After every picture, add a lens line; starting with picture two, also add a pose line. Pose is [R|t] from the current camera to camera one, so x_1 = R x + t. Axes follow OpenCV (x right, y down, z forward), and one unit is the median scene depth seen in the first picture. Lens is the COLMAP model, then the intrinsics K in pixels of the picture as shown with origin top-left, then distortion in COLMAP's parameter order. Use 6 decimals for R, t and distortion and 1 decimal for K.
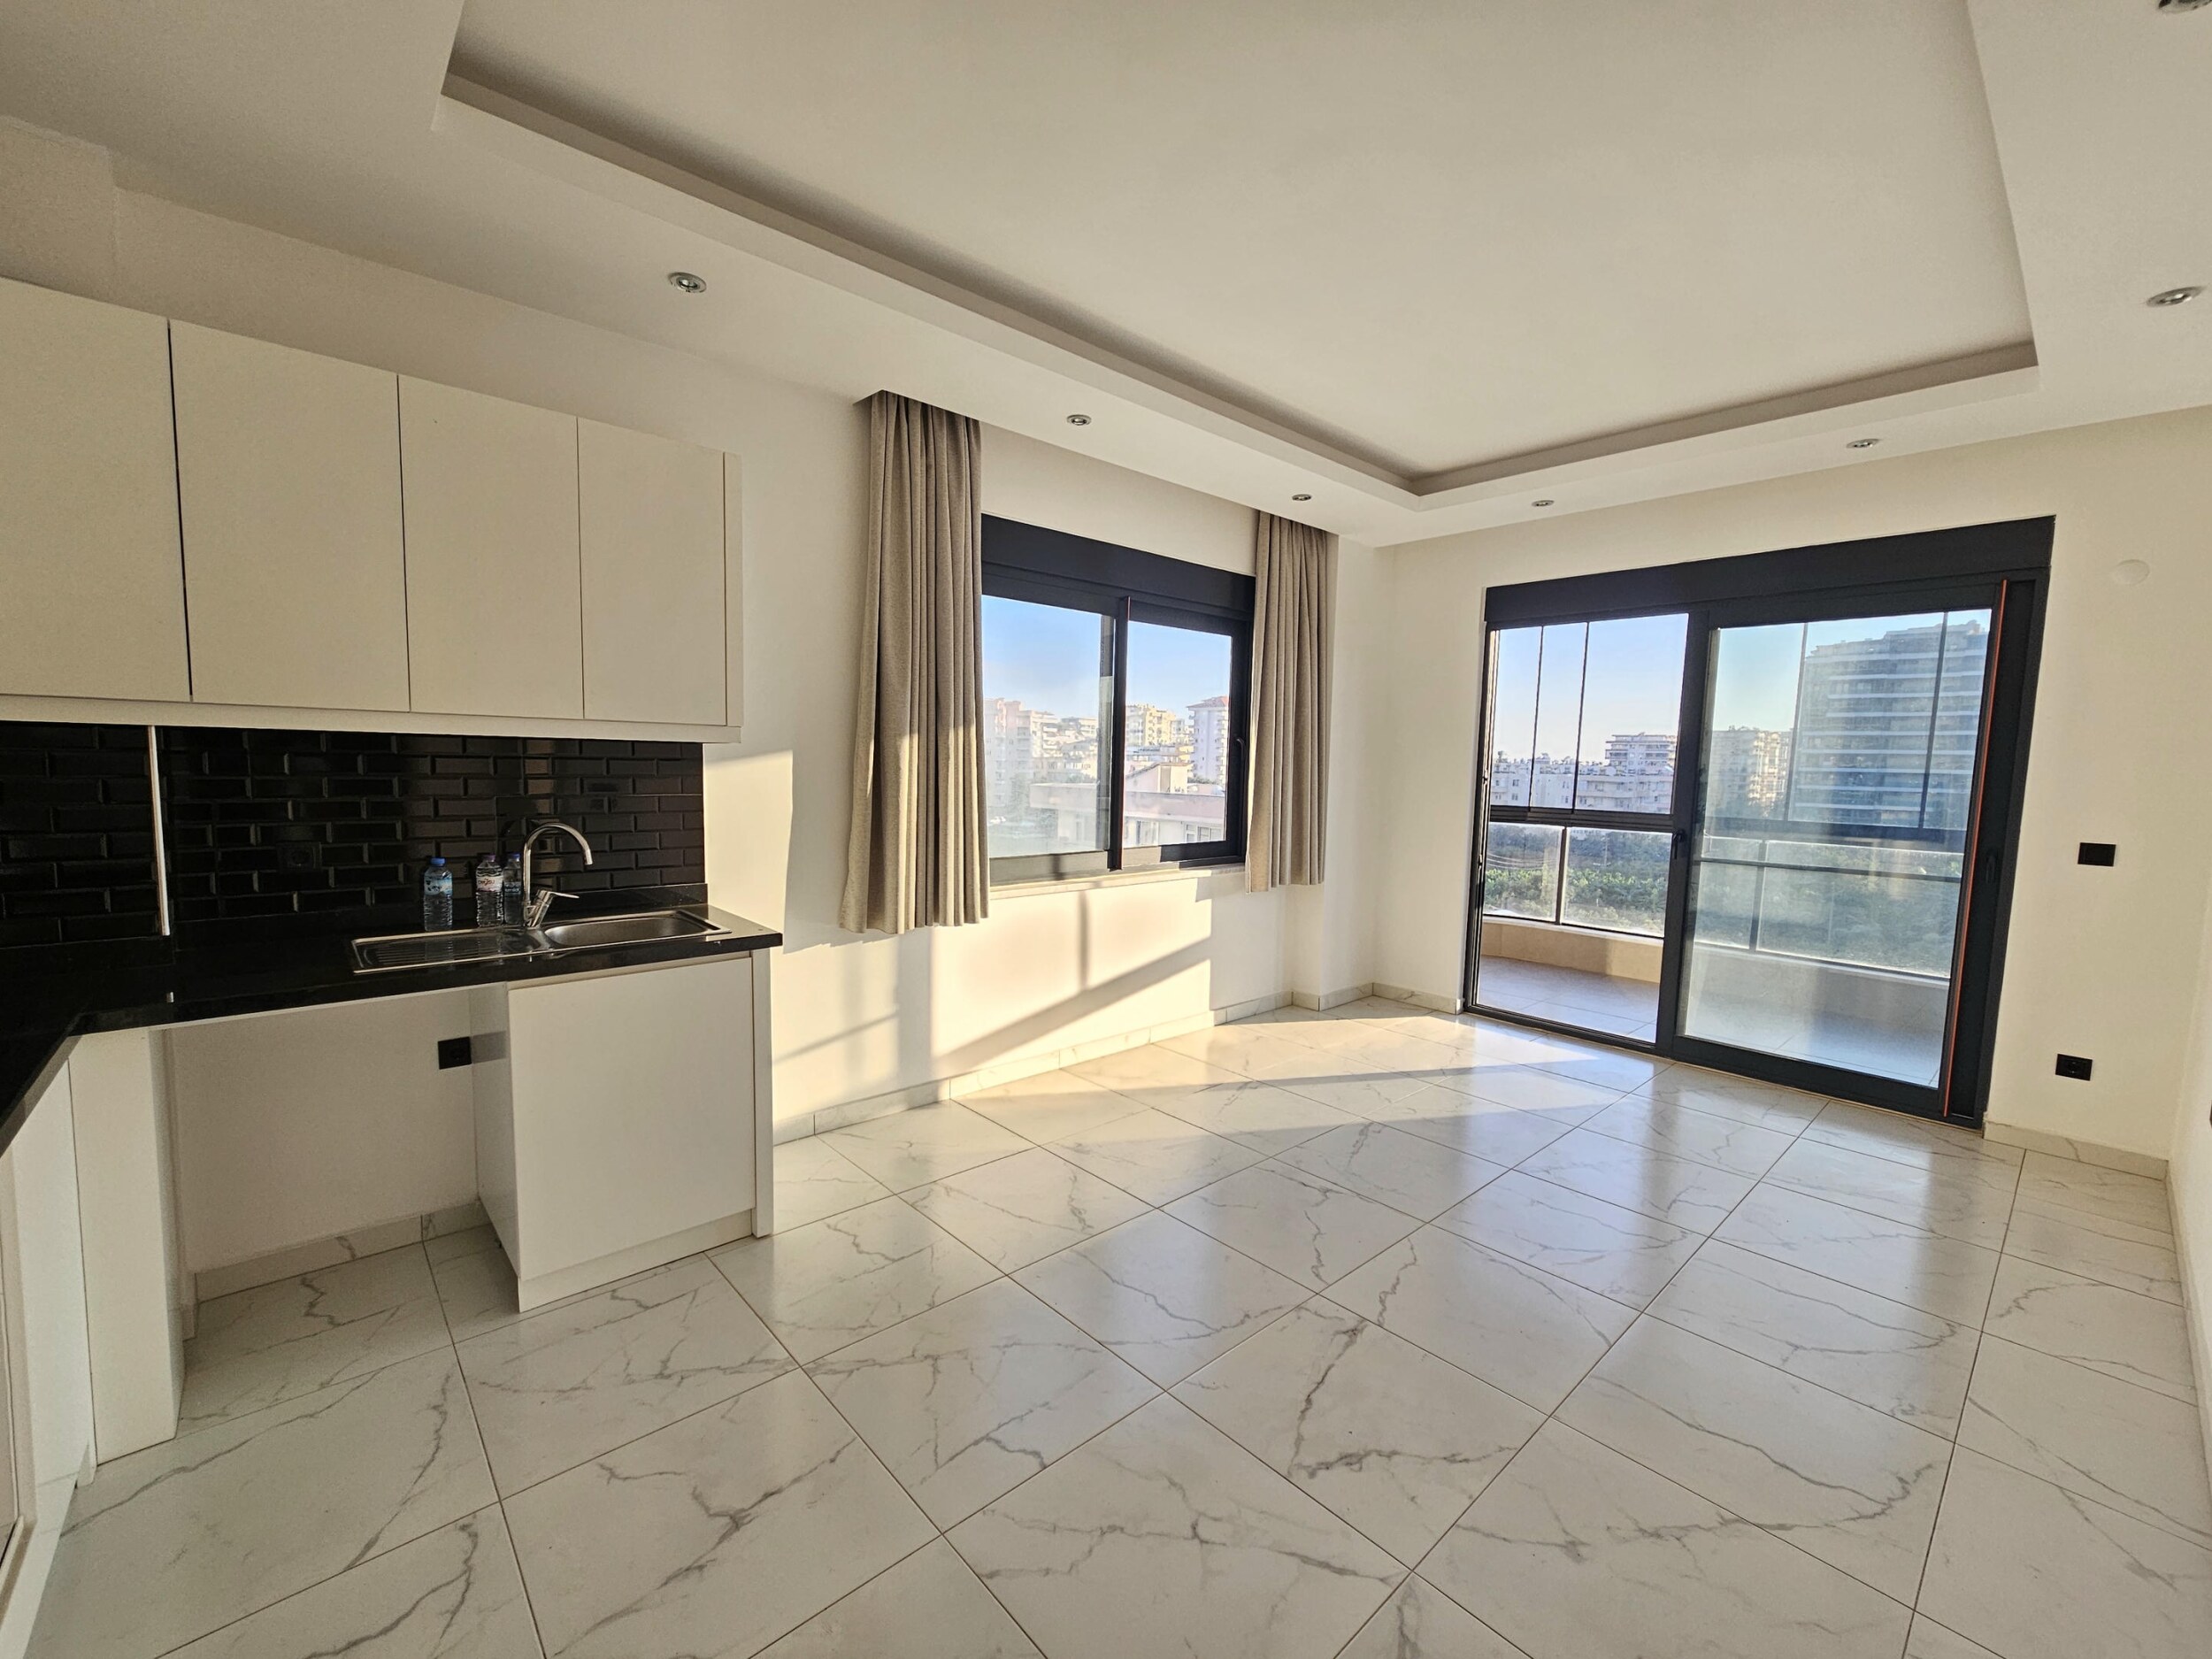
lens RADIAL K [[911.3, 0, 1076.2], [0, 911.3, 839.6], [0, 0, 1]] dist [0.001408, -0.001949]
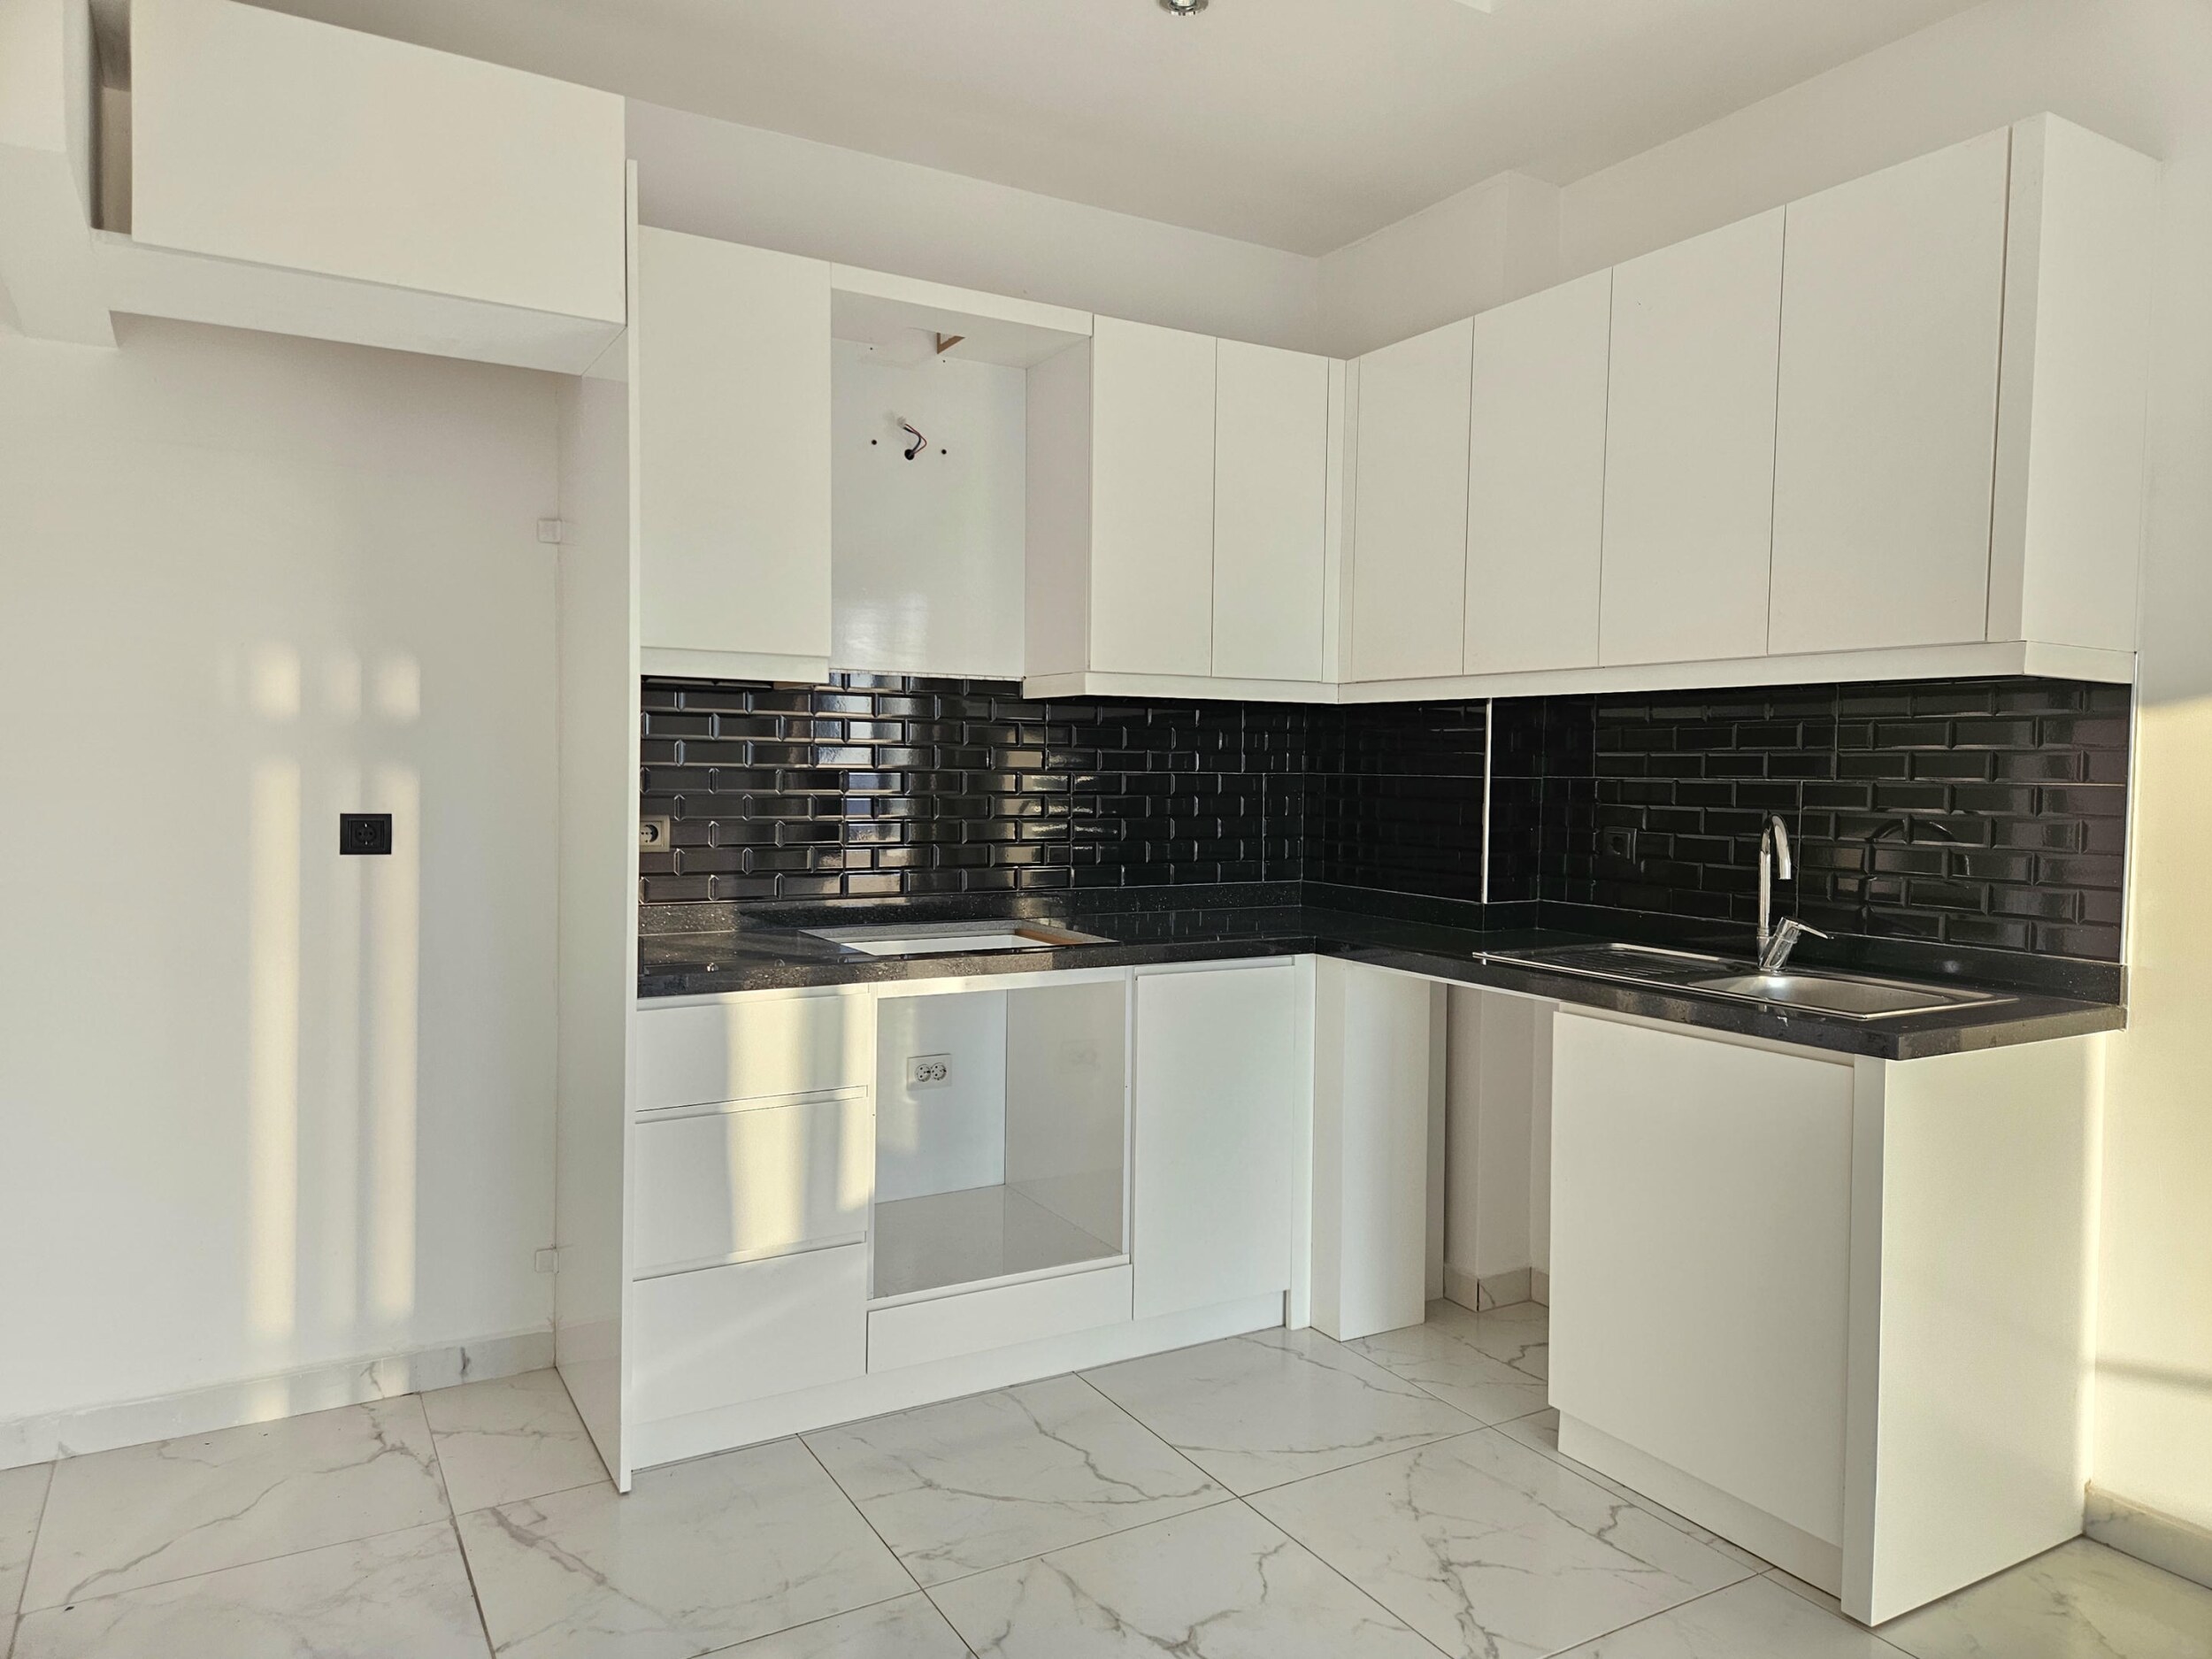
lens RADIAL K [[1449.9, 0, 1106.1], [0, 1449.9, 819.1], [0, 0, 1]] dist [0.020524, -0.000251]
pose [[-0.199908, 0.008867, -0.979774, 0.343919], [-0.105933, 0.993902, 0.030609, 0.001690], [0.974071, 0.109910, -0.197750, 0.438388]]
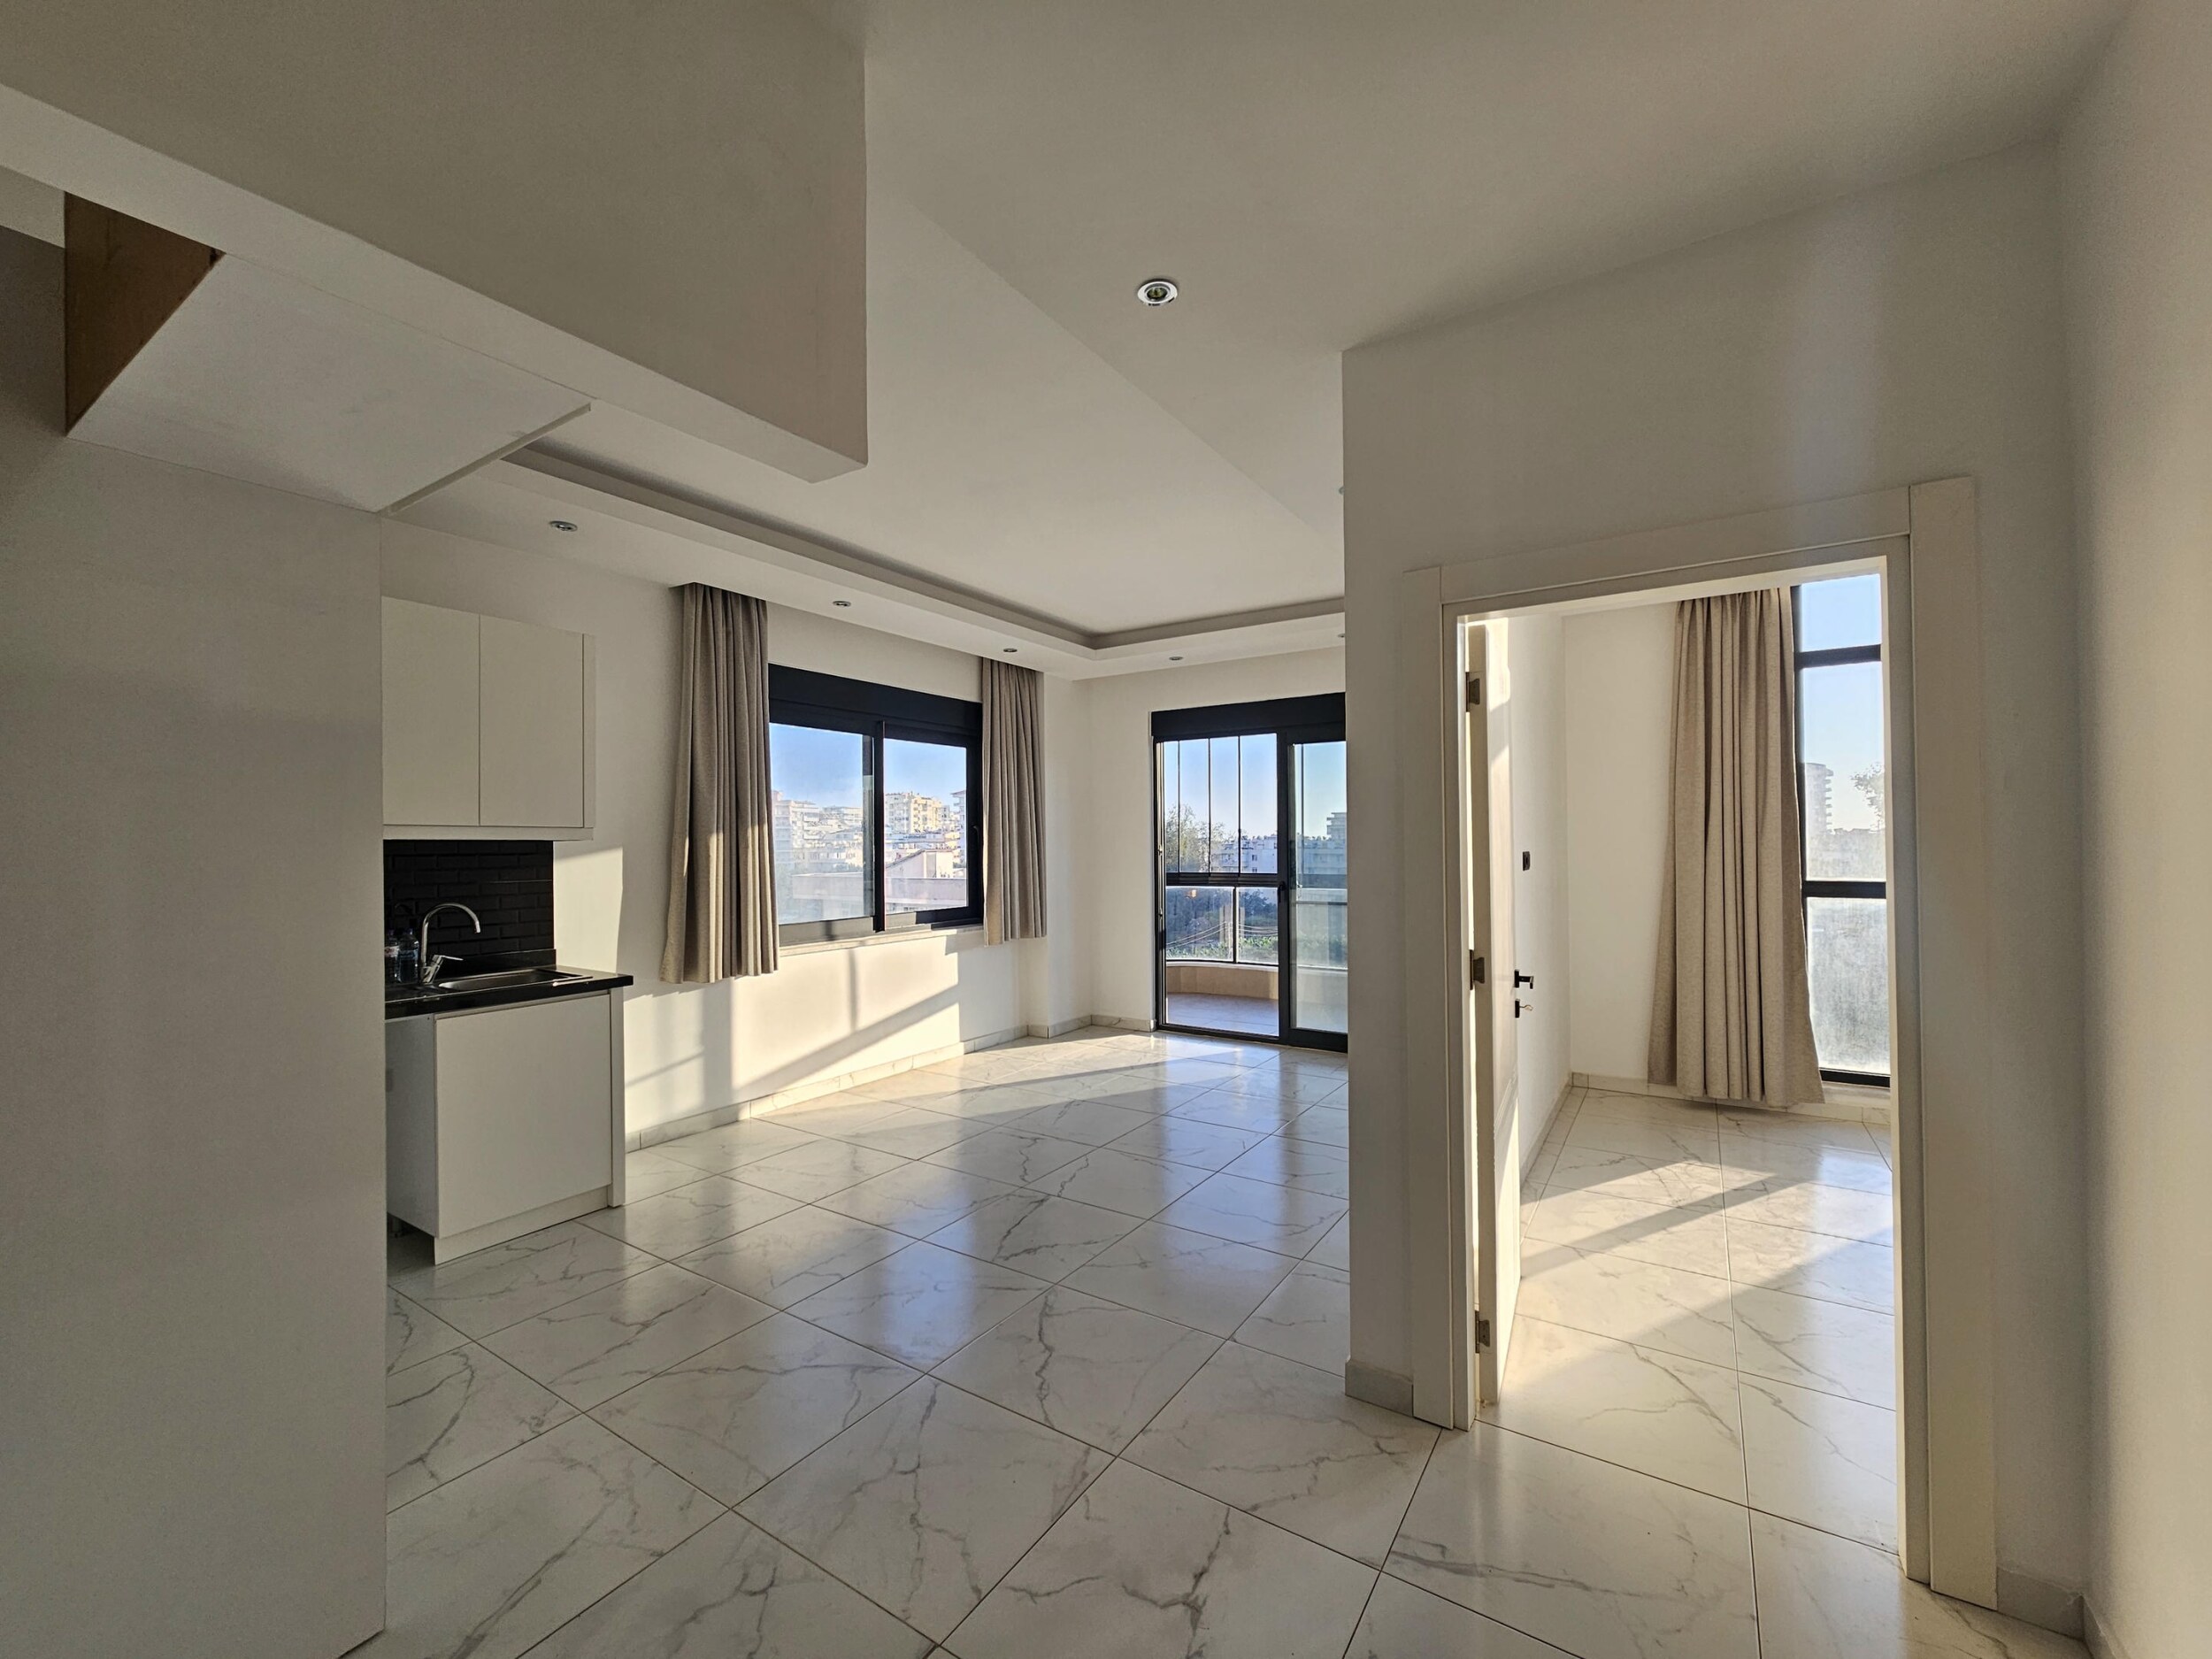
lens RADIAL K [[911.3, 0, 1076.2], [0, 911.3, 839.6], [0, 0, 1]] dist [0.001408, -0.001949]
pose [[0.967471, -0.028453, 0.251378, -0.008281], [0.051928, 0.994832, -0.087250, 0.032307], [-0.247596, 0.097465, 0.963949, -0.320911]]
